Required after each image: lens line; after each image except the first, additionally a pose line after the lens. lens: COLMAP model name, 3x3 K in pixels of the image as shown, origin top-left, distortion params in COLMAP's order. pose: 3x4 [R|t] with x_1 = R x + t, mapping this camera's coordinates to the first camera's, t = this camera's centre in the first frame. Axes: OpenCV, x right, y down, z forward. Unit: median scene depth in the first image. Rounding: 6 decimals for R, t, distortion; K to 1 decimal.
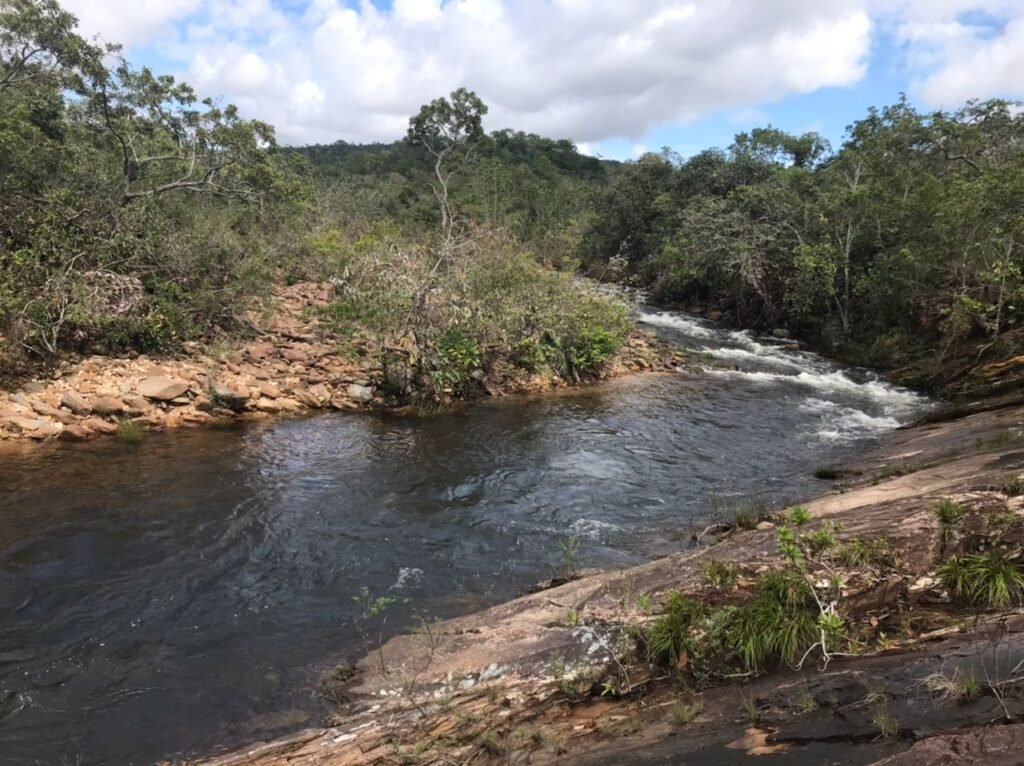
lens RADIAL K [[844.0, 0, 506.6], [0, 844.0, 382.4], [0, 0, 1]] dist [0.015228, 0.002025]
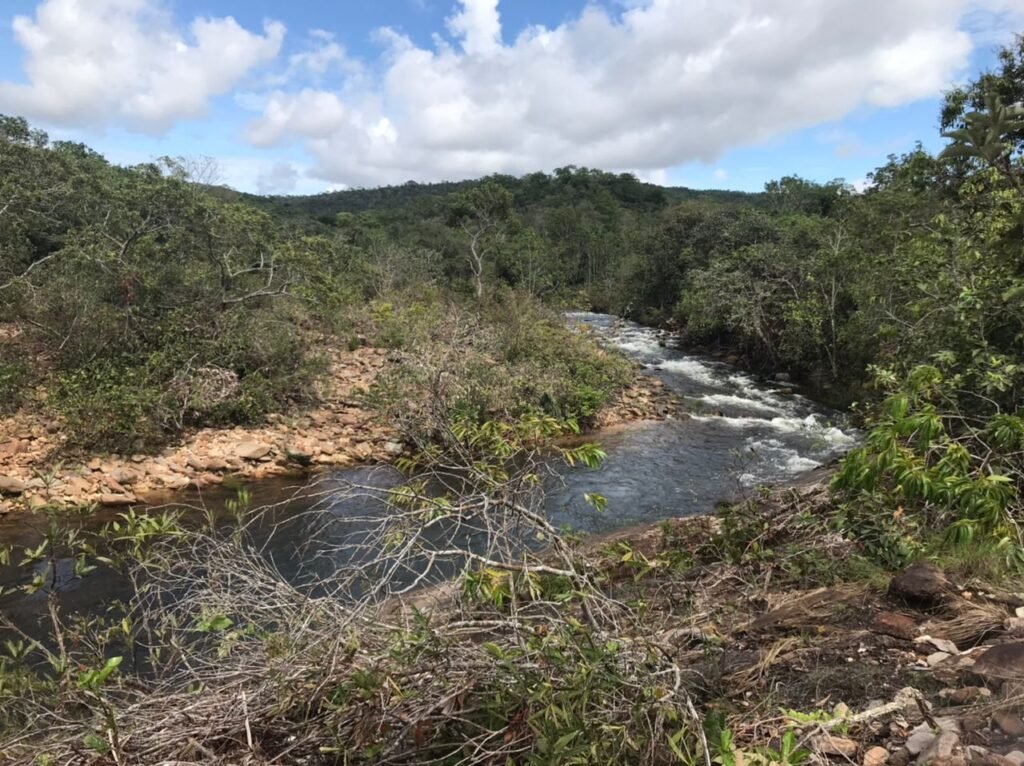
lens RADIAL K [[851.6, 0, 512.0], [0, 851.6, 383.0], [0, 0, 1]] dist [0.014773, -0.015219]
pose [[0.996273, -0.025573, -0.082374, 0.129588], [0.022761, 0.999132, -0.034901, -0.040283], [0.083195, 0.032896, 0.995990, -0.344046]]
